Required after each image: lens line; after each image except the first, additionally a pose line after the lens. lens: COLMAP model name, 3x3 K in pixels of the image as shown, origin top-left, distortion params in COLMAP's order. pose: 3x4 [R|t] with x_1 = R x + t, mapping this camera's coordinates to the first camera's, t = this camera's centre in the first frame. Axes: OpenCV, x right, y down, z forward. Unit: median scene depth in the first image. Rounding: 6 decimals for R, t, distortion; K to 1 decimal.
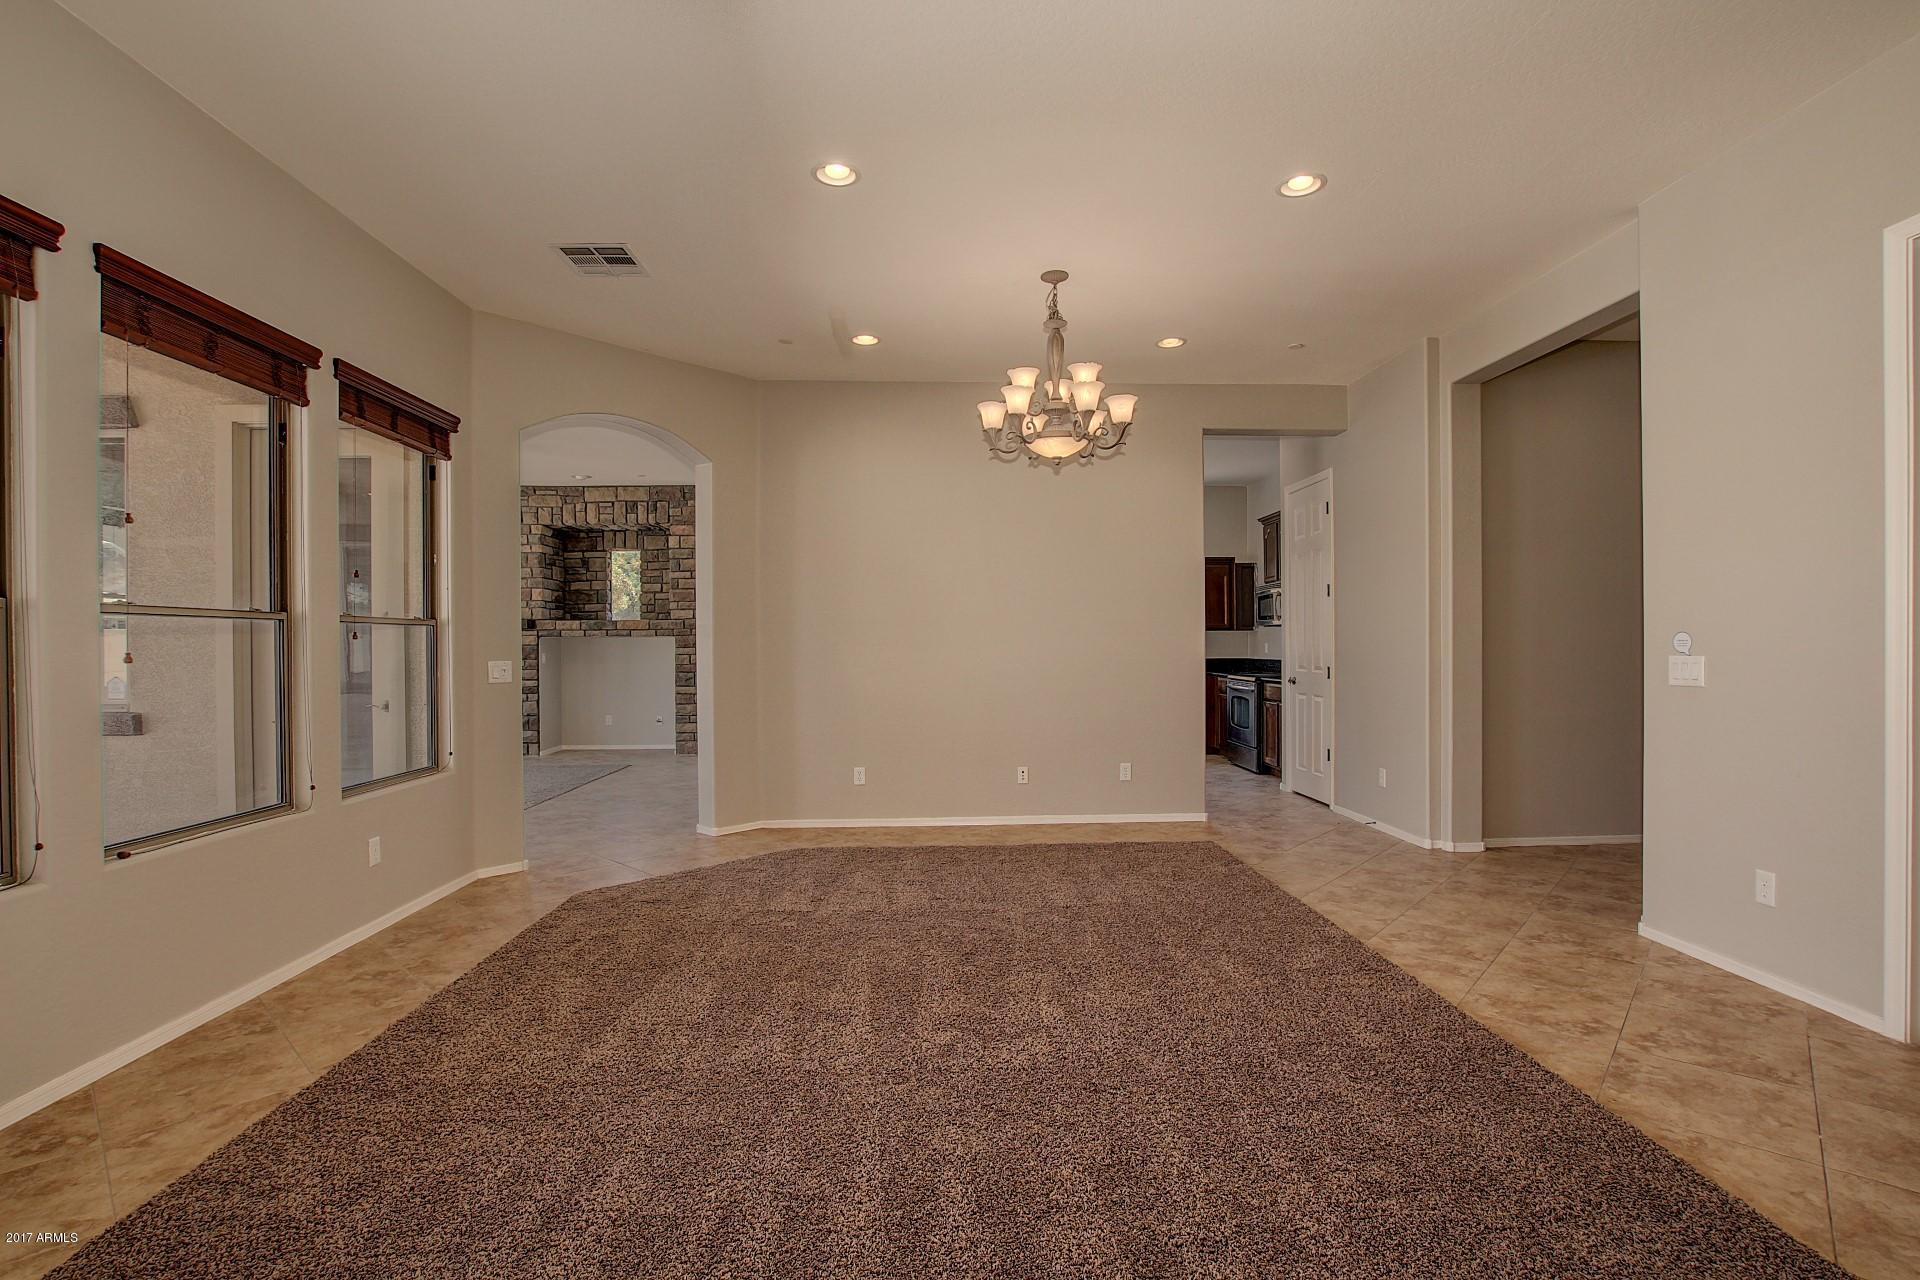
lens RADIAL K [[900.9, 0, 964.8], [0, 900.9, 650.2], [0, 0, 1]] dist [-0.033691, 0.013746]
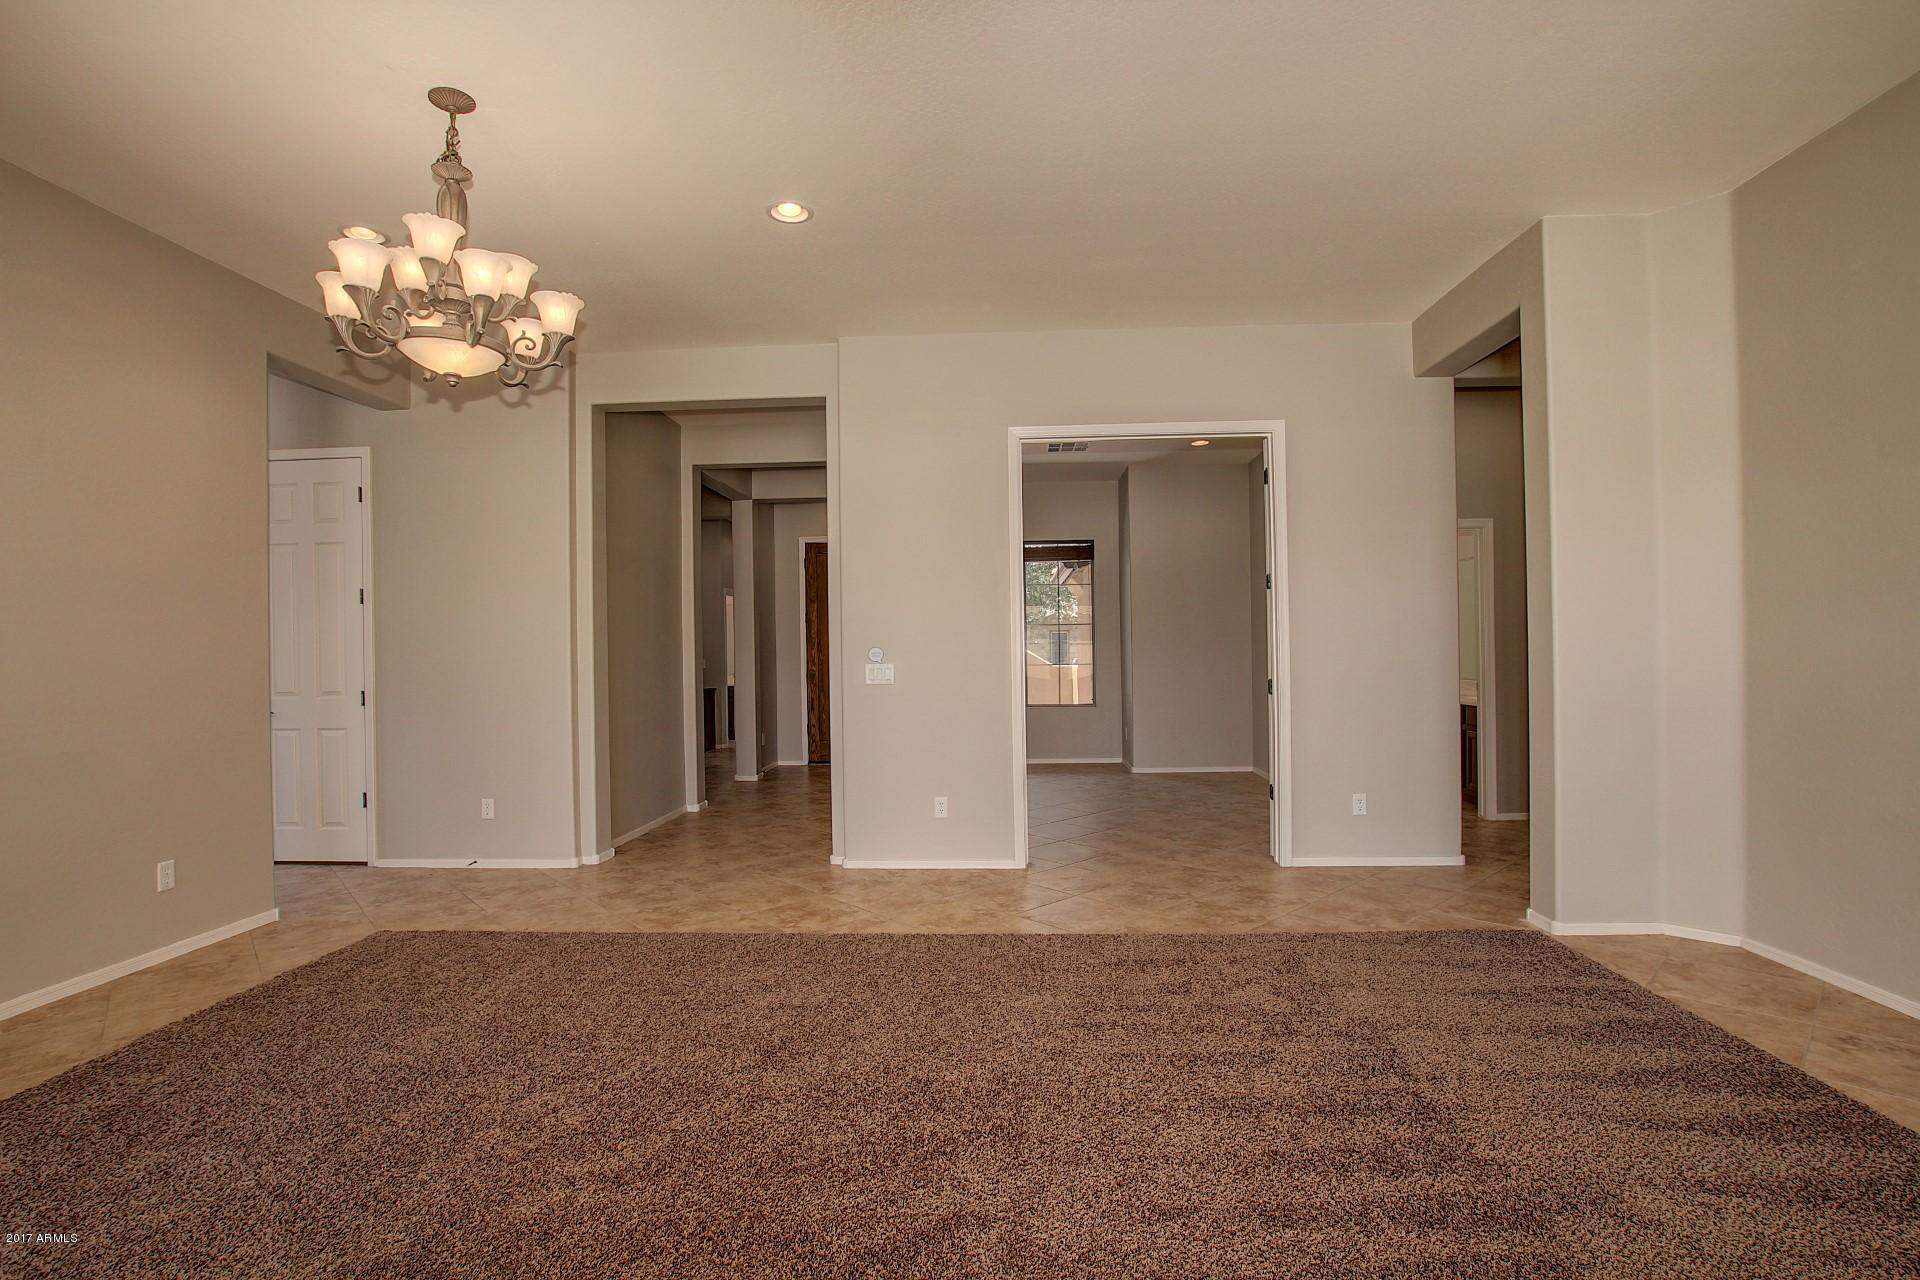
lens RADIAL K [[900.9, 0, 964.8], [0, 900.9, 650.2], [0, 0, 1]] dist [-0.033691, 0.013746]
pose [[0.093953, 0.005053, 0.995564, -0.564098], [0.019824, 0.999779, -0.006946, -0.002503], [-0.995379, 0.020389, 0.093832, 0.631455]]
